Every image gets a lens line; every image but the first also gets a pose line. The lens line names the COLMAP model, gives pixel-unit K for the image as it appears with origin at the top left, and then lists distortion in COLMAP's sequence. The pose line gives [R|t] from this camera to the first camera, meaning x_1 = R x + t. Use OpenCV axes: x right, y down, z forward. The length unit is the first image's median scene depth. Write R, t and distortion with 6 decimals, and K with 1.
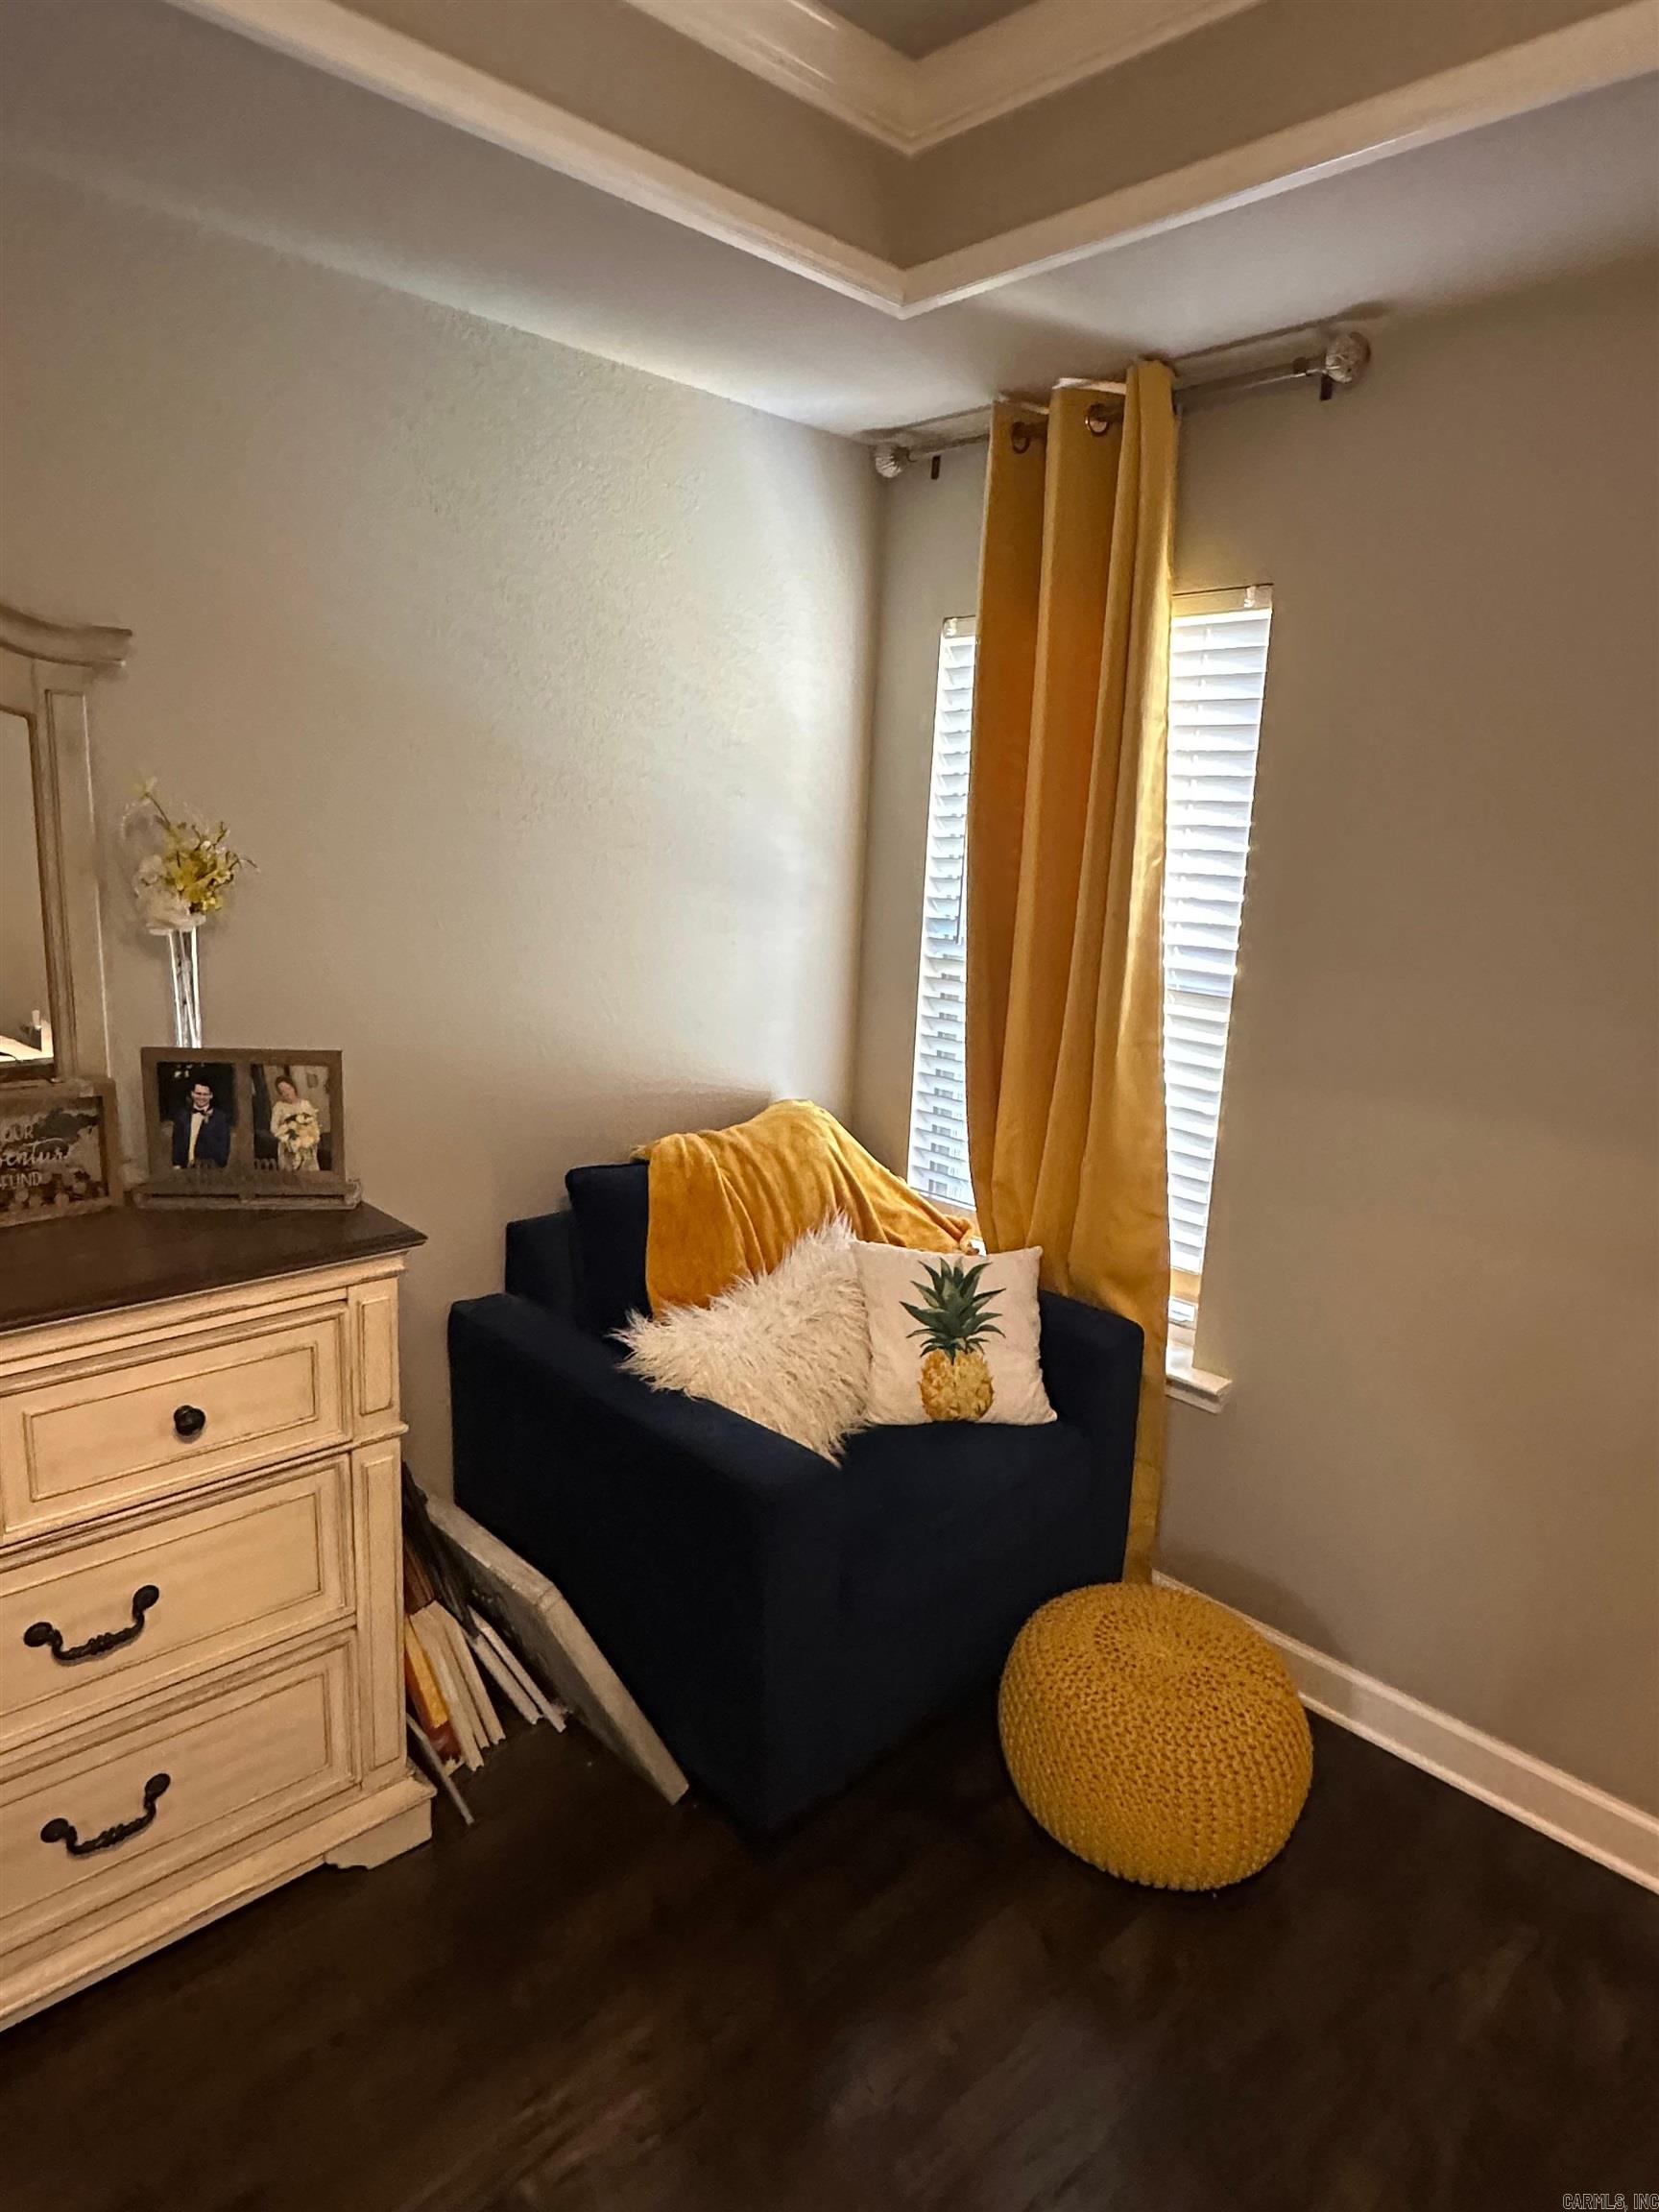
lens RADIAL K [[1299.6, 0, 829.5], [0, 1299.6, 1106.0], [0, 0, 1]] dist [-0.002199, -0.000146]
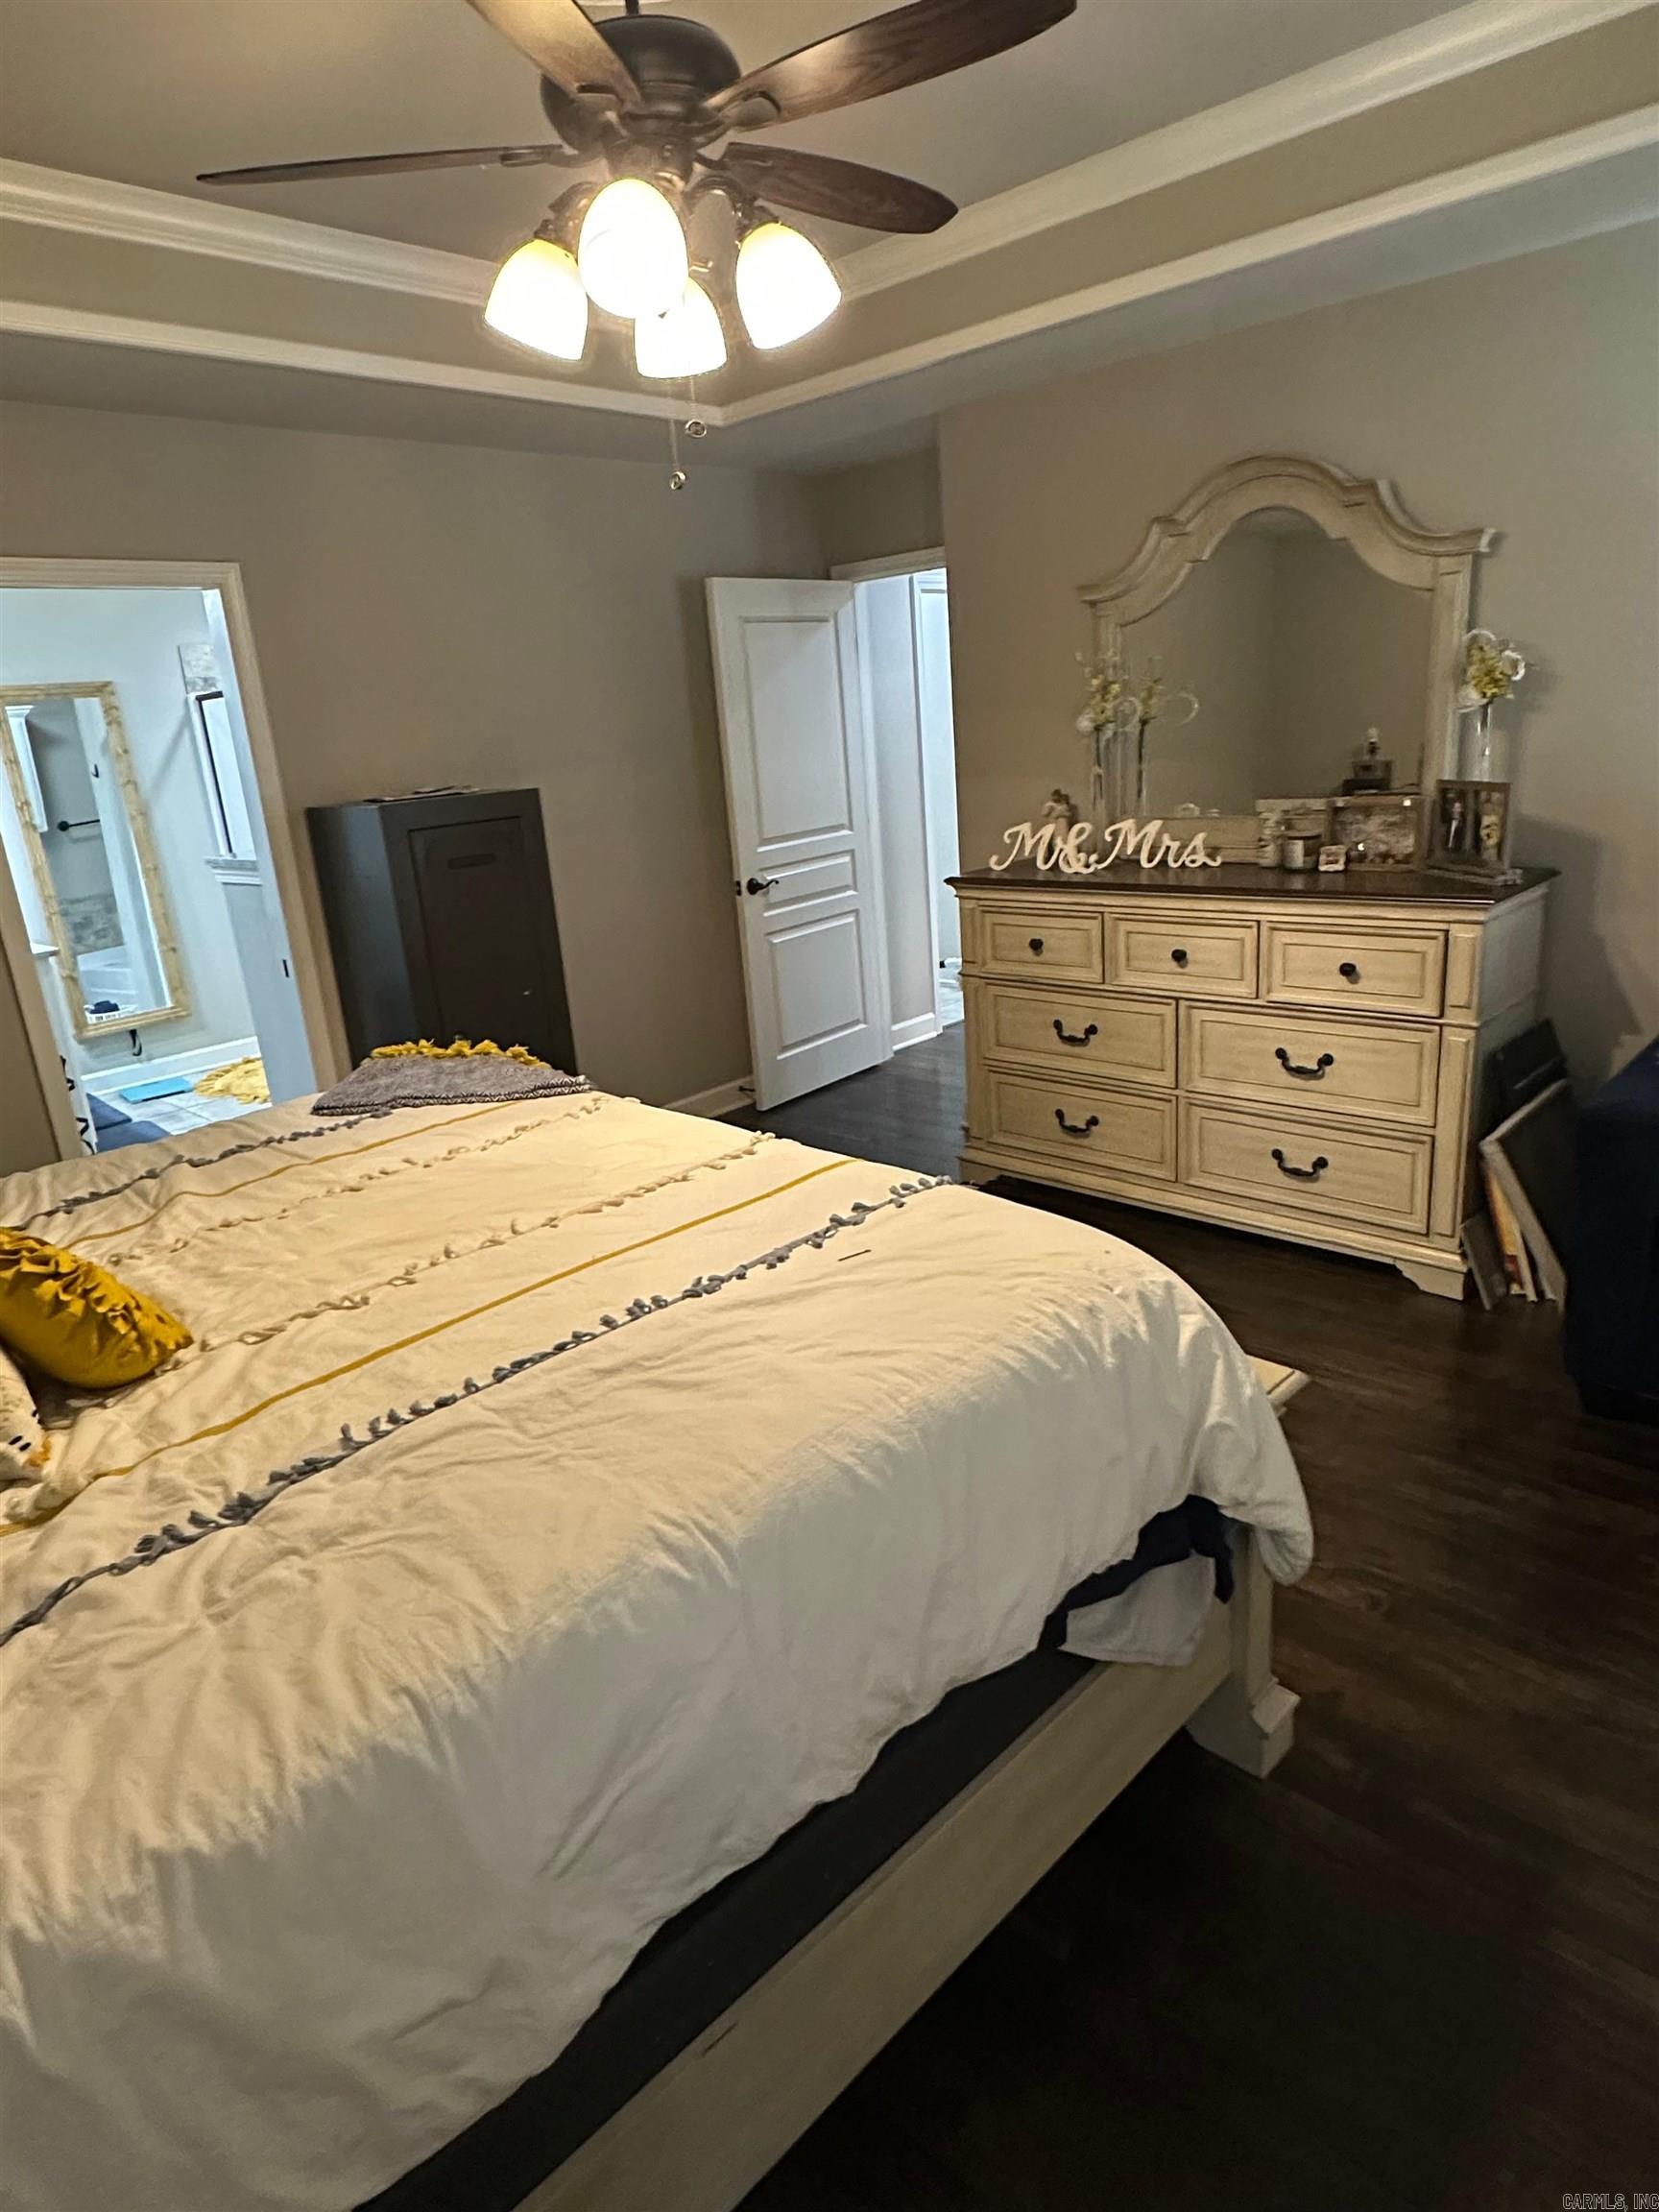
lens RADIAL K [[1299.6, 0, 829.5], [0, 1299.6, 1106.0], [0, 0, 1]] dist [-0.002199, -0.000146]
pose [[0.038308, 0.242904, -0.969294, 1.242035], [-0.132387, 0.962689, 0.236017, 0.074408], [0.990458, 0.119281, 0.069036, 0.115175]]
